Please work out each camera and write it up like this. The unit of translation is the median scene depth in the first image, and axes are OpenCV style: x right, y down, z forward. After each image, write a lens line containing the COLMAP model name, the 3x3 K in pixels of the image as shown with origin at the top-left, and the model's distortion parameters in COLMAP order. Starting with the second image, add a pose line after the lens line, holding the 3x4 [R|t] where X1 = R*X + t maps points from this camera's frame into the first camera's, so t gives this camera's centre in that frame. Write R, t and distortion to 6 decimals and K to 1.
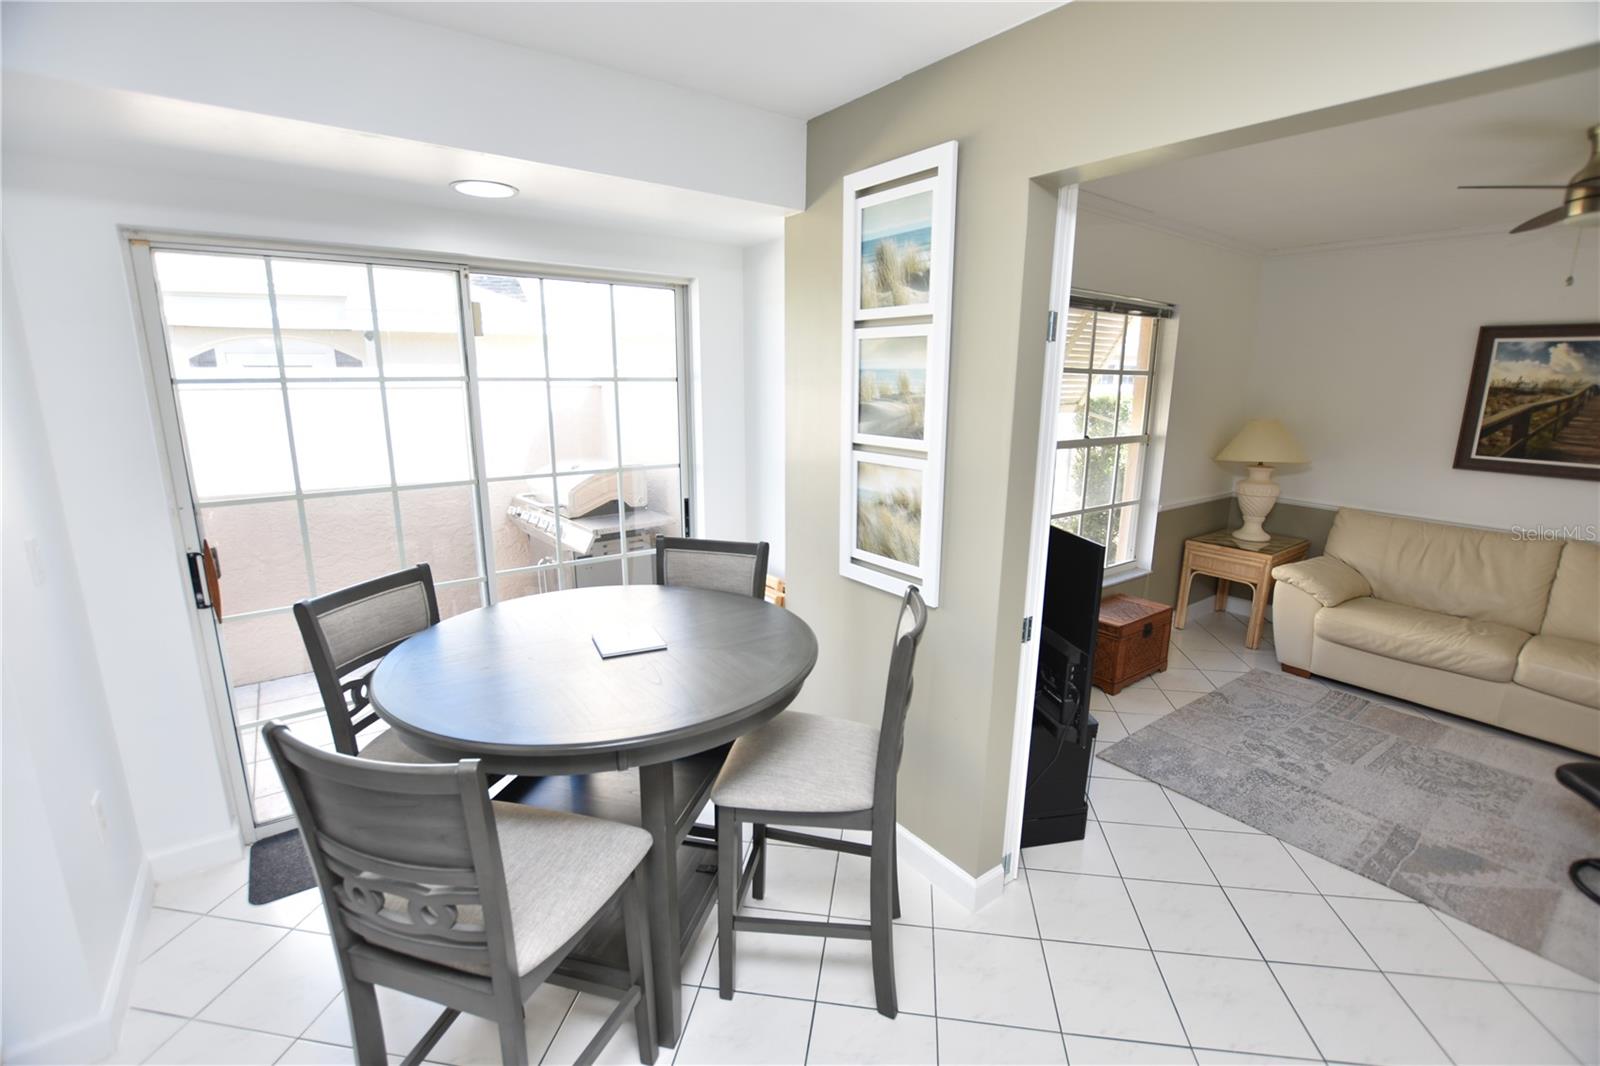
lens RADIAL K [[706.9, 0, 811.5], [0, 706.9, 536.8], [0, 0, 1]] dist [-0.031806, 0.003920]
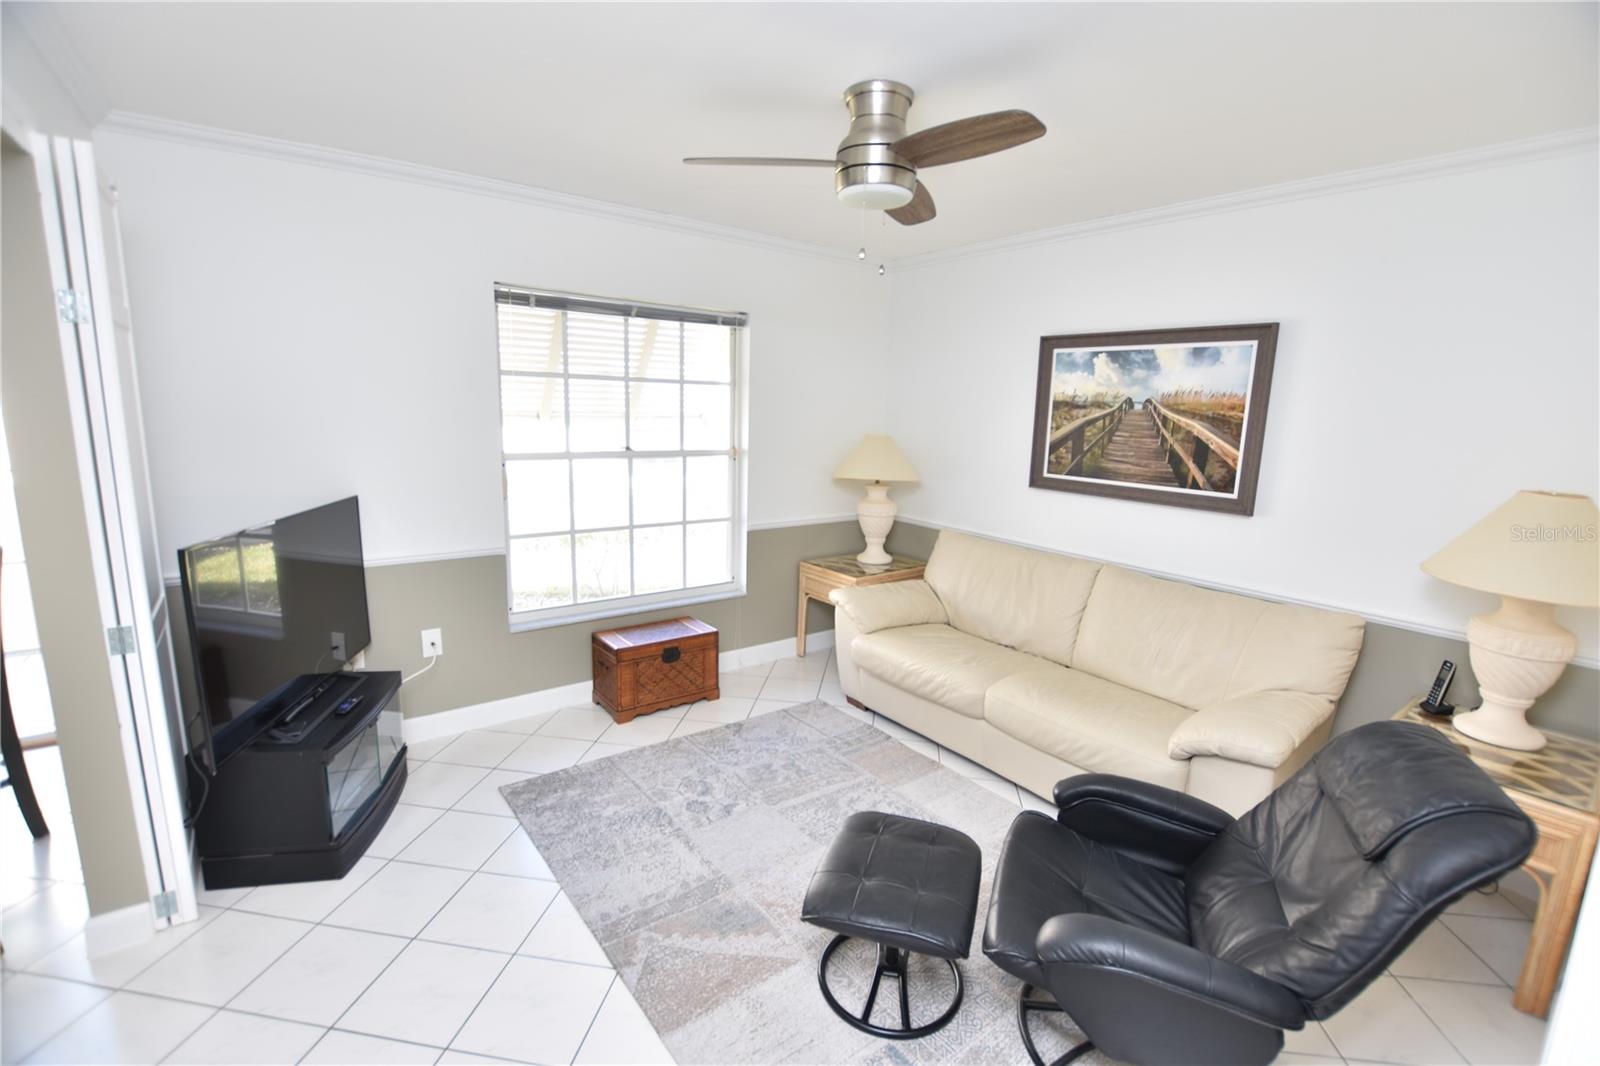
lens RADIAL K [[707.3, 0, 812.1], [0, 707.3, 537.5], [0, 0, 1]] dist [-0.030836, 0.002781]
pose [[0.999748, 0.016732, 0.014977, 0.663859], [-0.016136, 0.999106, -0.039077, 0.011446], [-0.015618, 0.038826, 0.999124, 0.054725]]
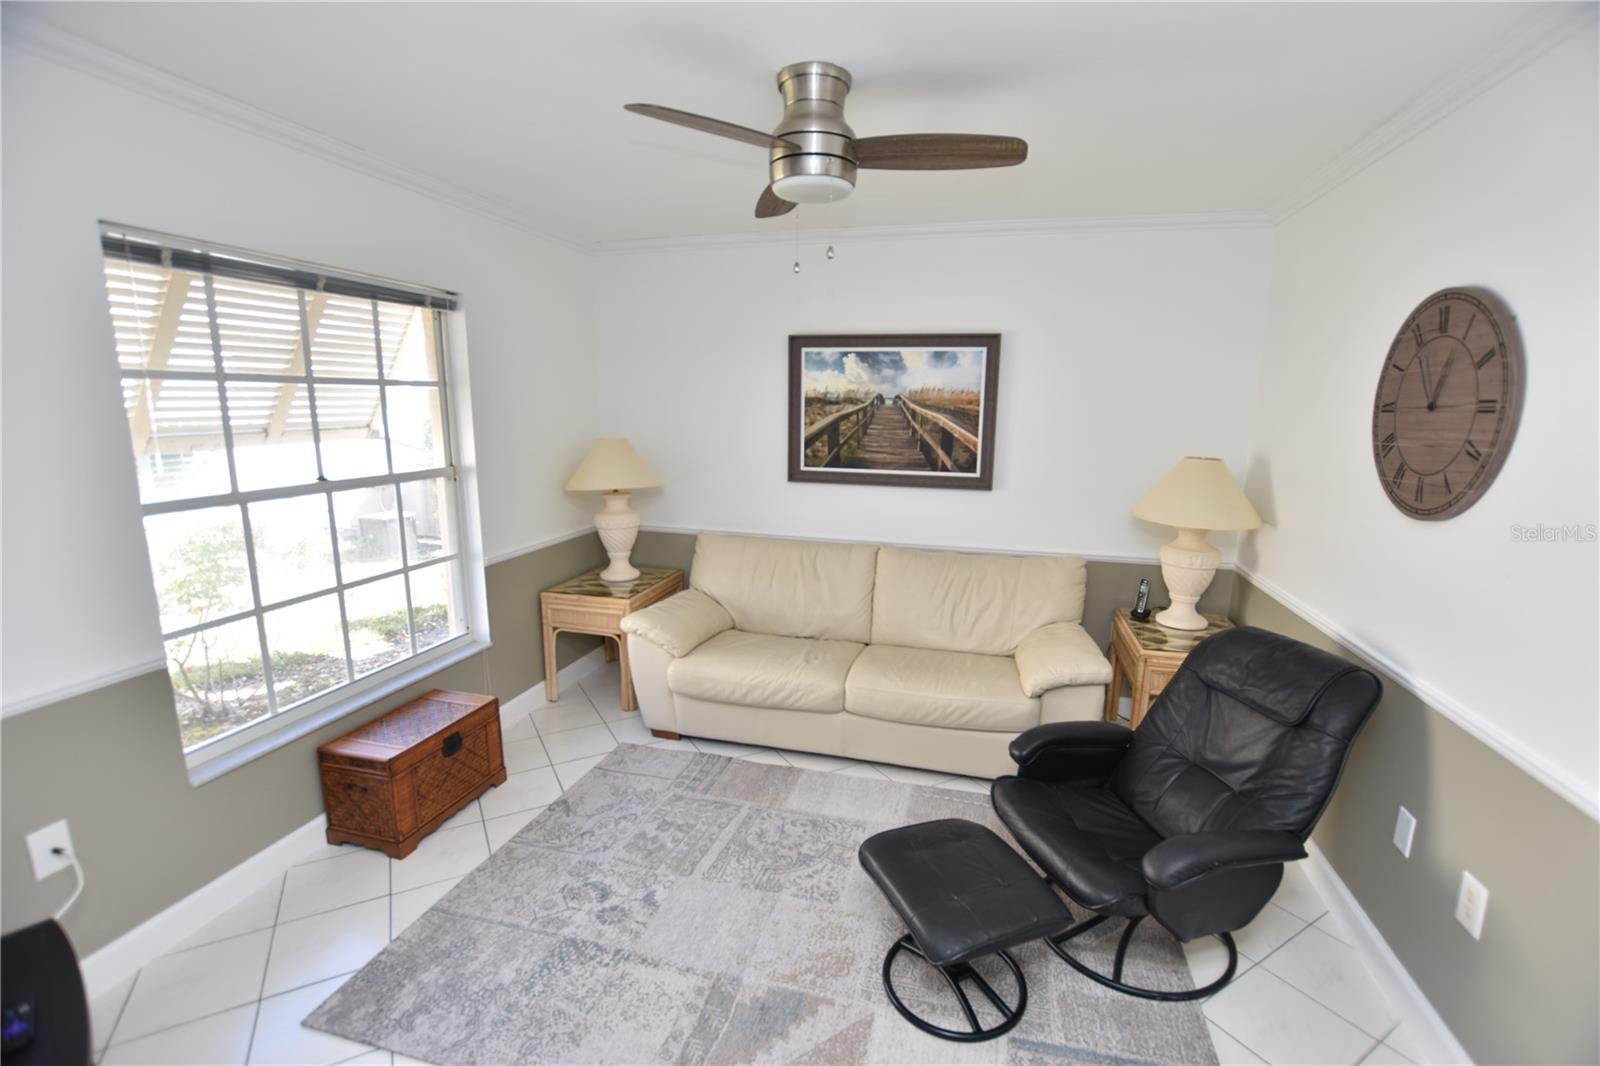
lens RADIAL K [[707.3, 0, 812.1], [0, 707.3, 537.5], [0, 0, 1]] dist [-0.030836, 0.002781]
pose [[0.785559, -0.118891, 0.607258, 0.368682], [0.133890, 0.990778, 0.020777, -0.040516], [-0.604128, 0.064985, 0.794233, 0.211255]]
